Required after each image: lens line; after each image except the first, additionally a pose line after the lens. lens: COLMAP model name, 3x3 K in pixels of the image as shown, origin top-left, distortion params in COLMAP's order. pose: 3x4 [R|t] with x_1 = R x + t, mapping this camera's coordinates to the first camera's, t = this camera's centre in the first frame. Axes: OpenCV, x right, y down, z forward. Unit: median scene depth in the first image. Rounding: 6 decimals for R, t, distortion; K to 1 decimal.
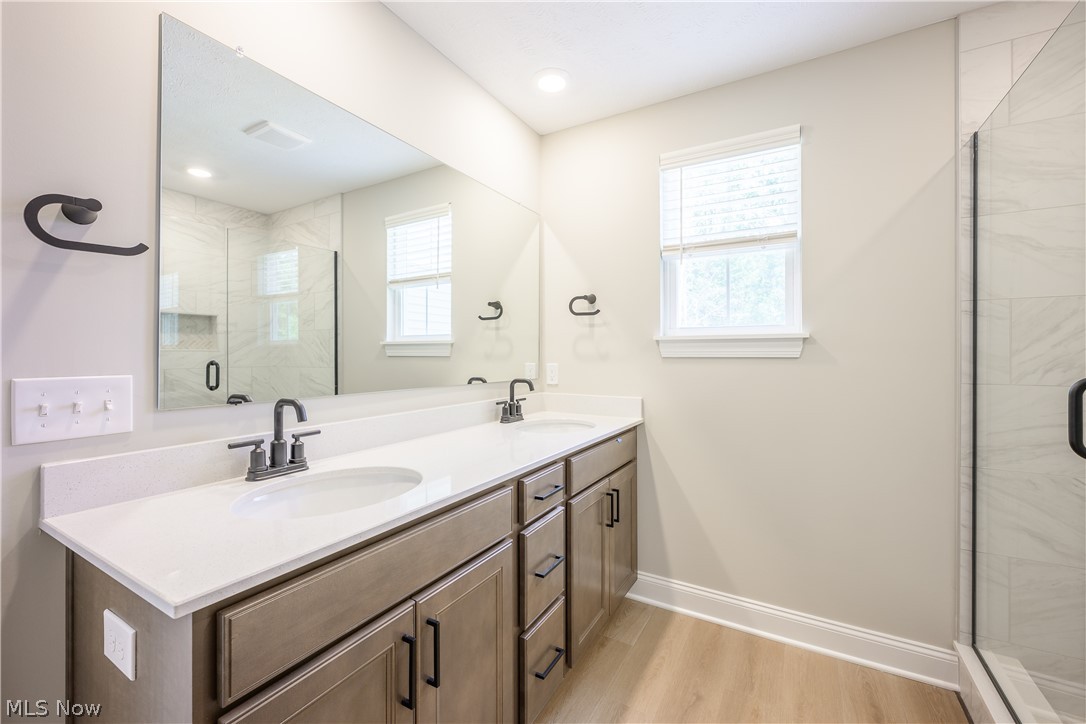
lens RADIAL K [[436.3, 0, 542.8], [0, 436.3, 352.1], [0, 0, 1]] dist [-0.000527, -0.000220]
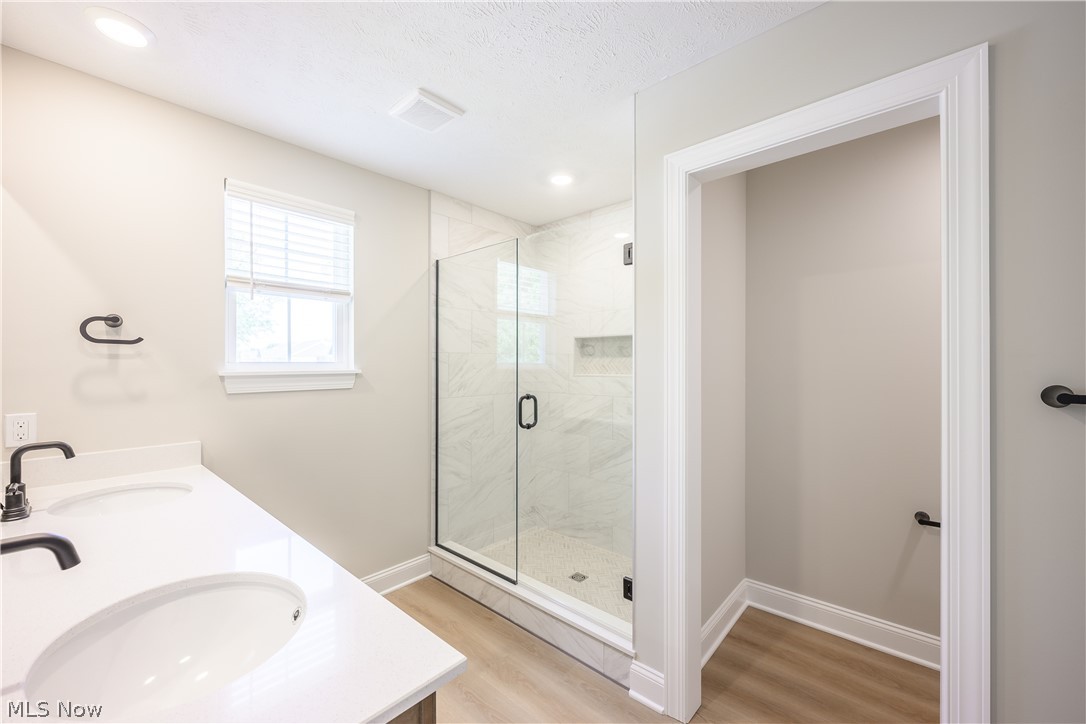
lens RADIAL K [[436.3, 0, 546.2], [0, 436.3, 363.2], [0, 0, 1]] dist [-0.000527, -0.000220]
pose [[0.200403, 0.001688, 0.979712, -0.593059], [0.000067, 0.999998, -0.001737, -0.061637], [-0.979714, 0.000414, 0.200402, 0.165734]]
